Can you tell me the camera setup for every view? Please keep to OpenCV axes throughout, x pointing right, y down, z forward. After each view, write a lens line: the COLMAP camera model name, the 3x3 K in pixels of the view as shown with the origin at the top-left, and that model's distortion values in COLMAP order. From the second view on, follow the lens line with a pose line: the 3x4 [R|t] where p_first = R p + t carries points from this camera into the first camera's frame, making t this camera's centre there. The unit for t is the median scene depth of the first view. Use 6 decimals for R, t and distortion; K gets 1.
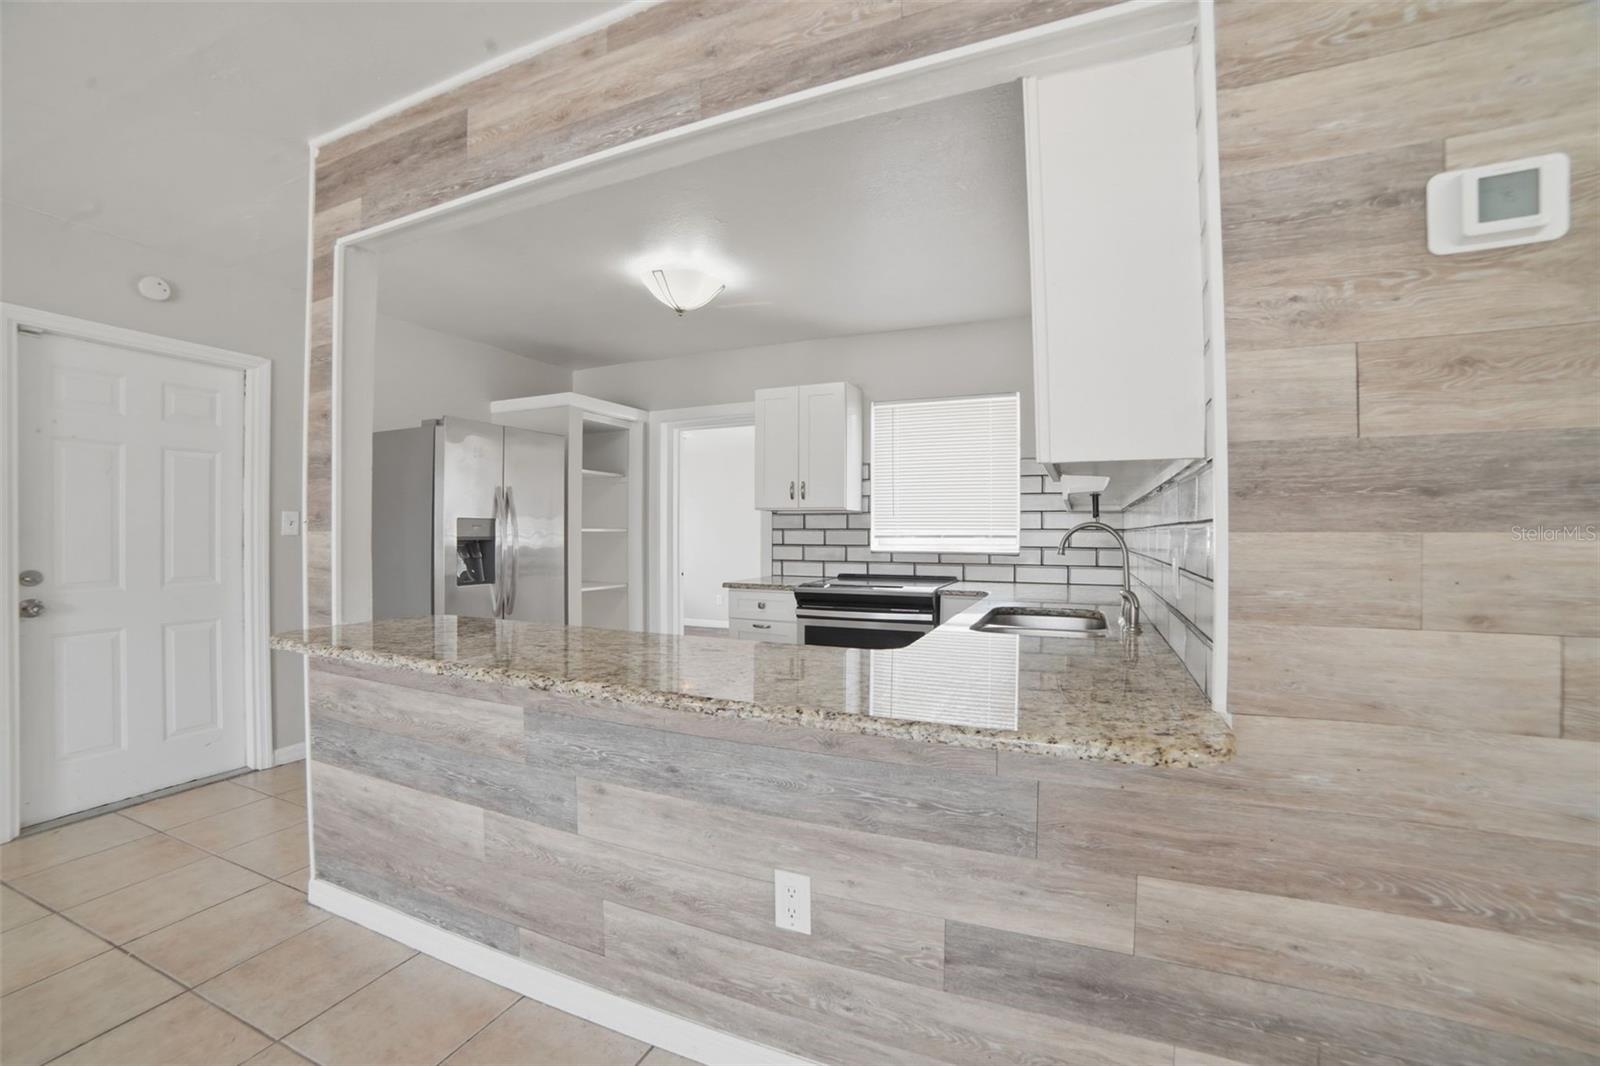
lens RADIAL K [[656.1, 0, 803.9], [0, 656.1, 533.2], [0, 0, 1]] dist [-0.045954, 0.004413]
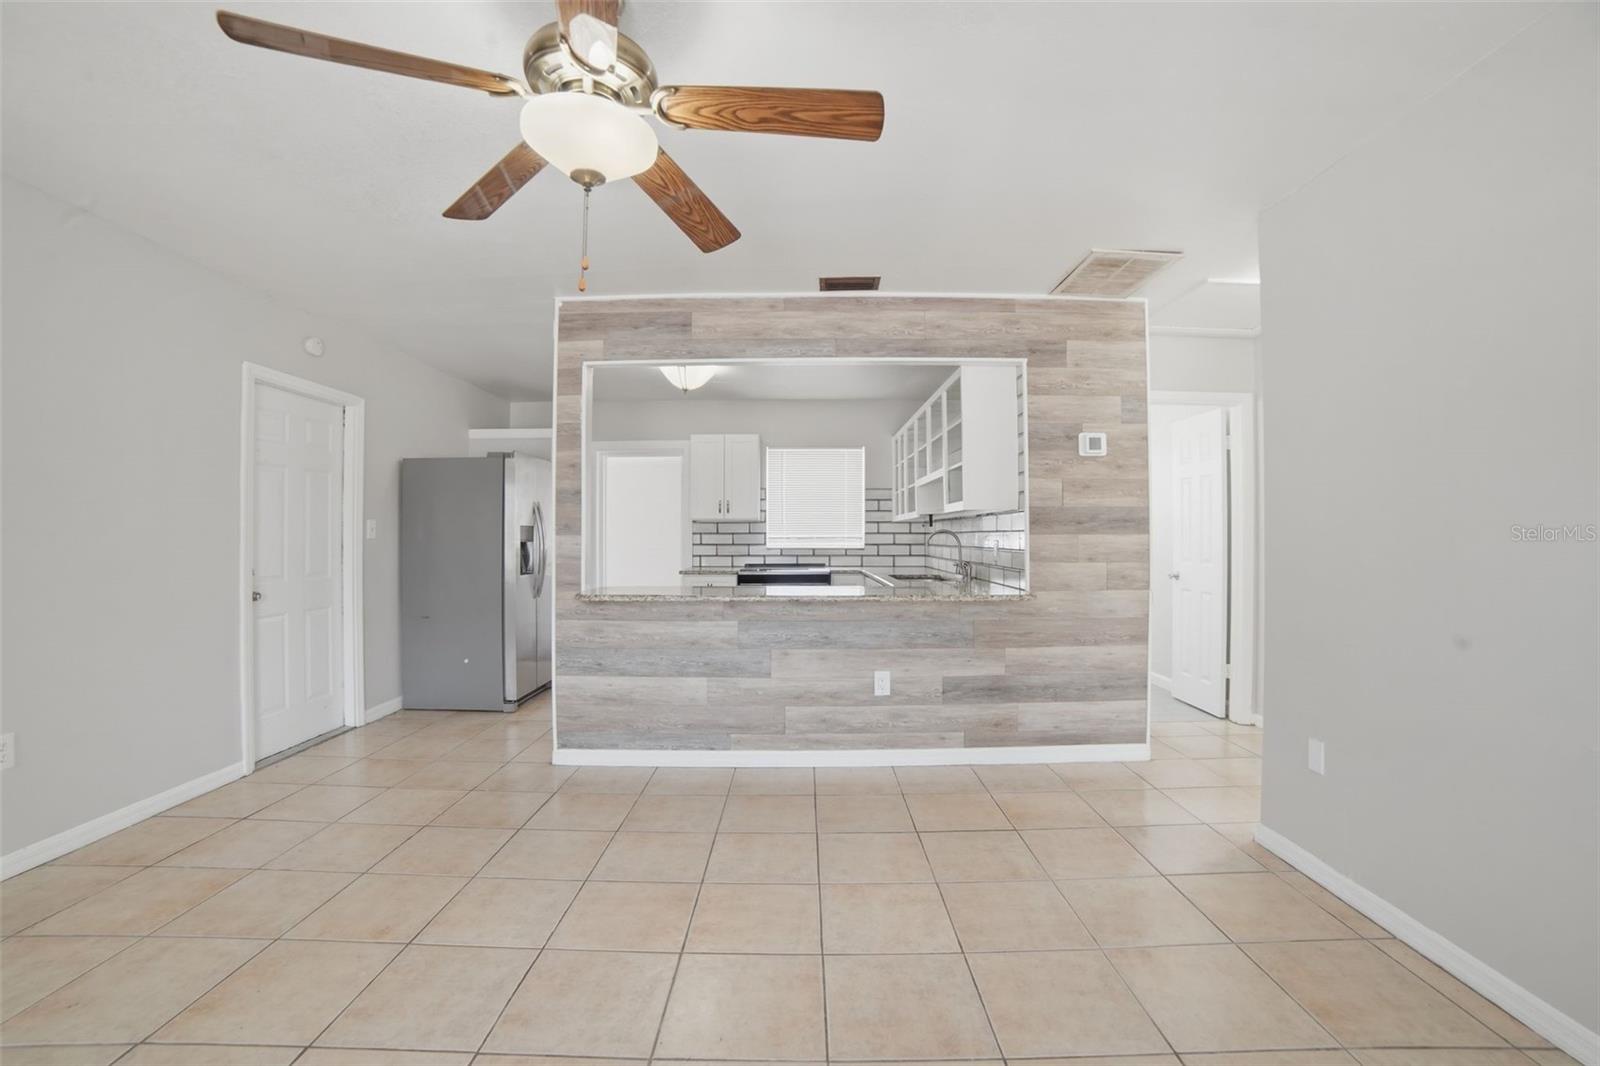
lens RADIAL K [[656.1, 0, 805.3], [0, 656.1, 526.3], [0, 0, 1]] dist [-0.045954, 0.004413]
pose [[0.912149, 0.003169, 0.409846, -0.968131], [0.003594, 0.999870, -0.015731, 0.004184], [-0.409843, 0.015822, 0.912019, -0.864751]]
